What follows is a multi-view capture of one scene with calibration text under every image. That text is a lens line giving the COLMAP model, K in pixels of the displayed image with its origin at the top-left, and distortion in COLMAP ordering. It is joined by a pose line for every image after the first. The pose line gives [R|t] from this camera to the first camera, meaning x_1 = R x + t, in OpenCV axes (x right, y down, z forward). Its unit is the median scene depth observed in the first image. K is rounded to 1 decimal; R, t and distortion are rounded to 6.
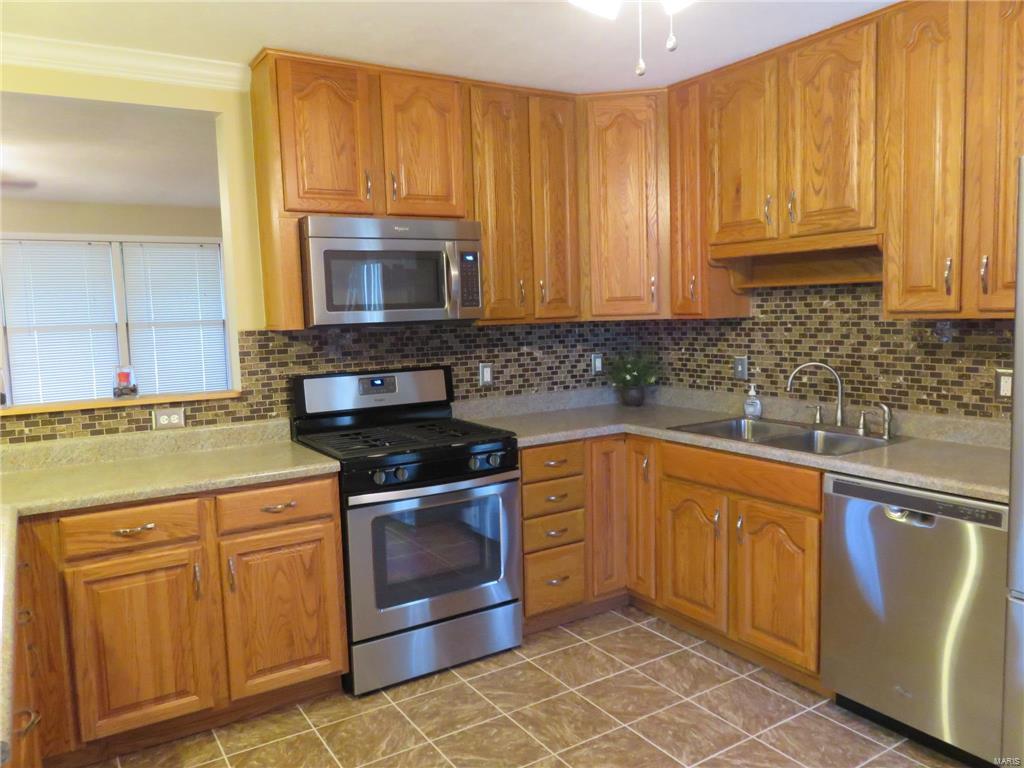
lens RADIAL K [[761.6, 0, 511.7], [0, 761.6, 387.4], [0, 0, 1]] dist [-0.010477, 0.001309]
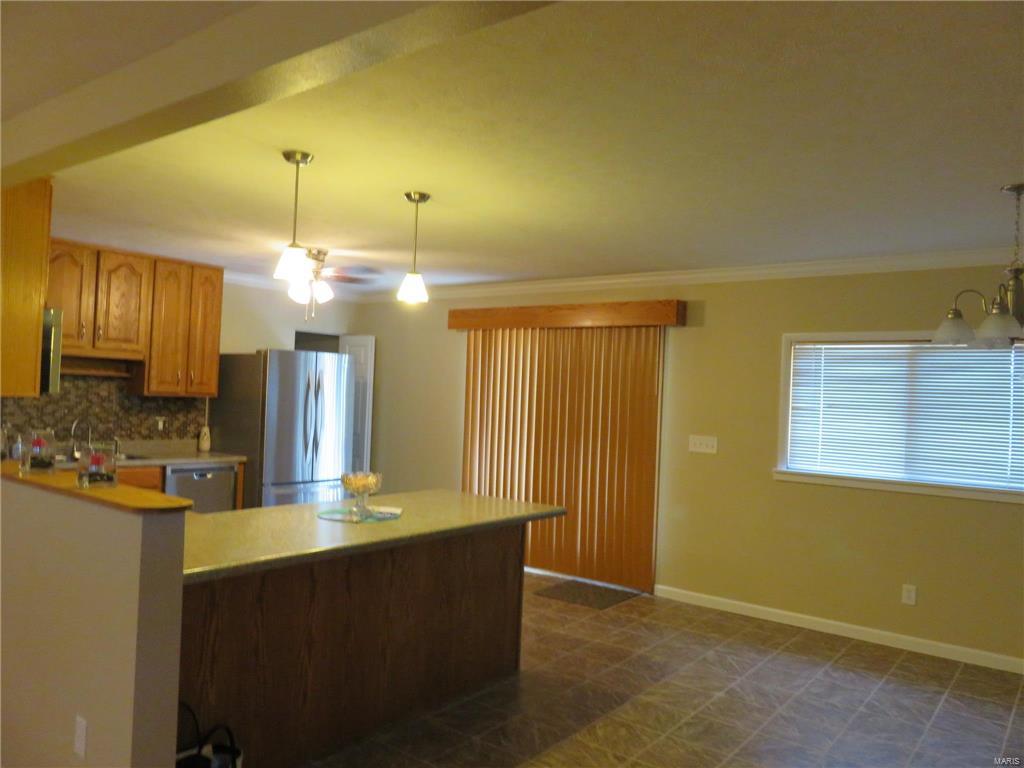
lens RADIAL K [[761.6, 0, 514.8], [0, 761.6, 384.6], [0, 0, 1]] dist [-0.010477, 0.001309]
pose [[-0.344304, 0.029429, 0.938397, -1.680256], [0.065221, 0.997844, -0.007363, -0.032899], [-0.936590, 0.058669, -0.345481, 0.690068]]
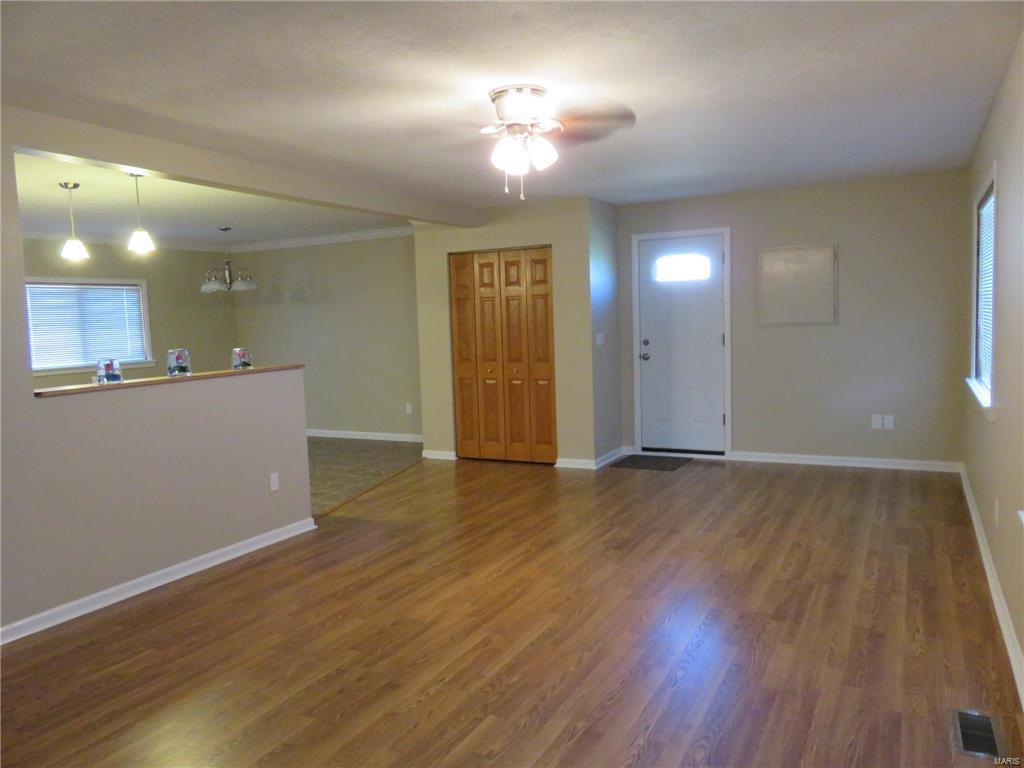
lens RADIAL K [[761.6, 0, 511.7], [0, 761.6, 386.4], [0, 0, 1]] dist [-0.010477, 0.001309]
pose [[-0.866127, 0.104298, -0.488821, -0.470304], [0.009252, 0.981164, 0.192955, -0.228289], [0.499738, 0.162601, -0.850778, 2.471175]]
